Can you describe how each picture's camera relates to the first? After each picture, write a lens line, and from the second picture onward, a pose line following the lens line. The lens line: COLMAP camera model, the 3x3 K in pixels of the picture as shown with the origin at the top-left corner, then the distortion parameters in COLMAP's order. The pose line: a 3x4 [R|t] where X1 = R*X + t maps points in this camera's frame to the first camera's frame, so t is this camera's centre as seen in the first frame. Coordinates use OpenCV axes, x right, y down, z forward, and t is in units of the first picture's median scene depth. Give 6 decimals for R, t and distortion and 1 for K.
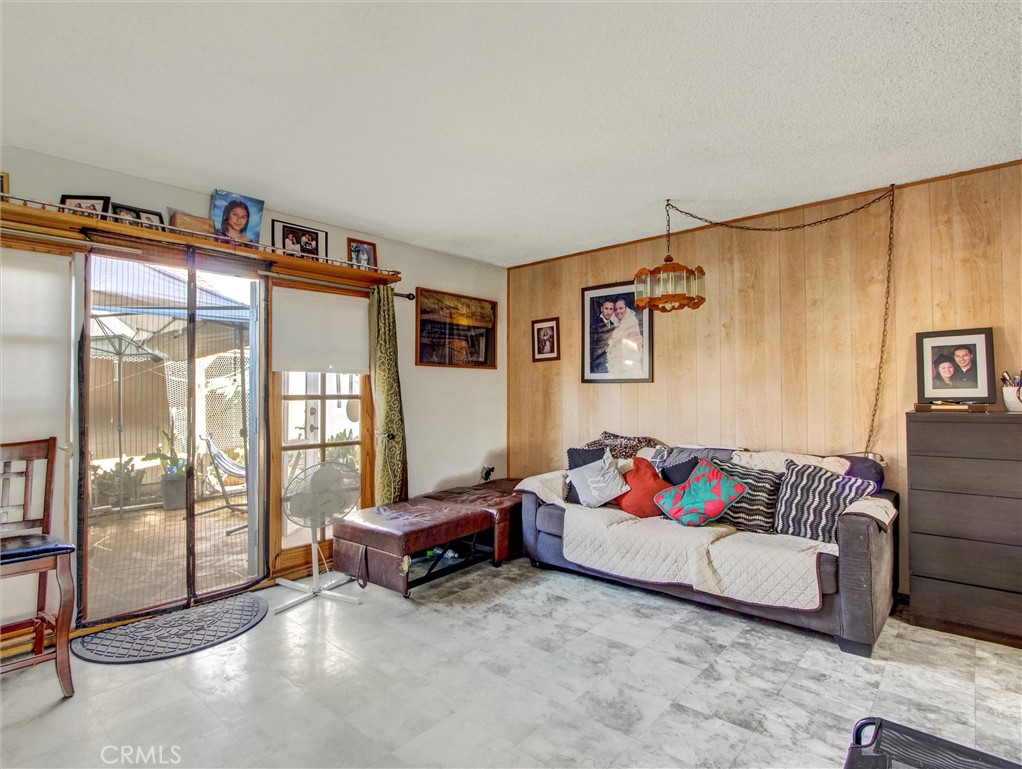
lens RADIAL K [[523.9, 0, 509.2], [0, 523.9, 386.3], [0, 0, 1]] dist [-0.032682, -0.000432]
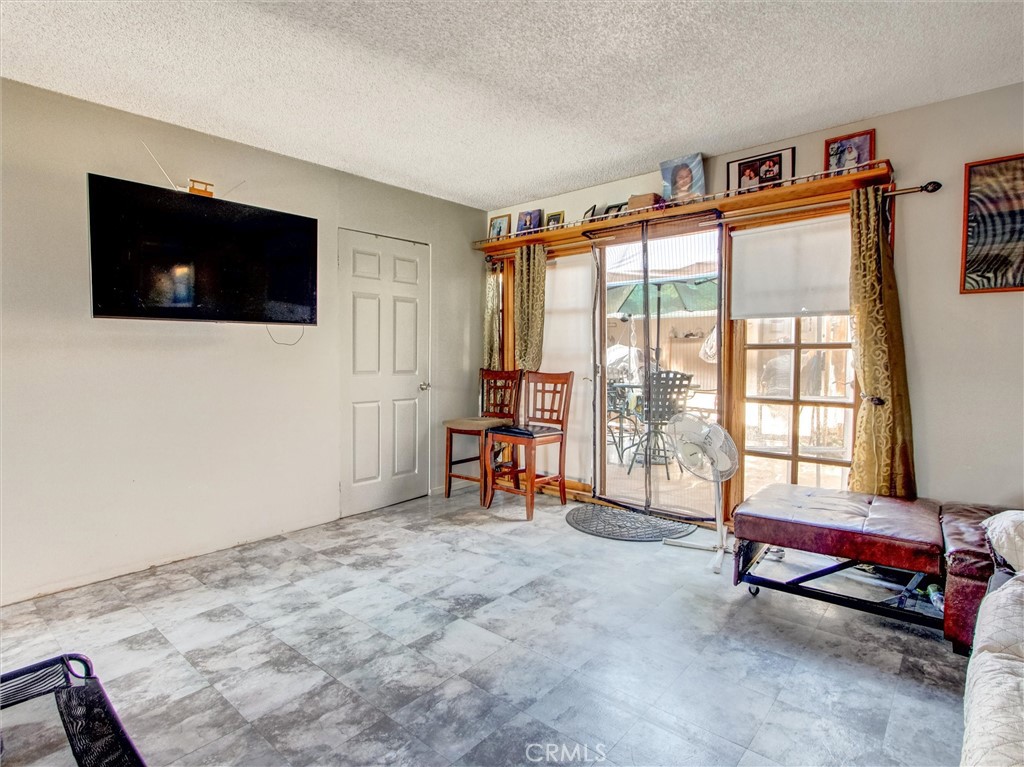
lens RADIAL K [[524.9, 0, 510.2], [0, 524.9, 385.3], [0, 0, 1]] dist [-0.032682, -0.000432]
pose [[0.003610, 0.074619, -0.997206, 0.527783], [0.027423, 0.996830, 0.074690, 0.009466], [0.999617, -0.027616, 0.001553, 0.567858]]
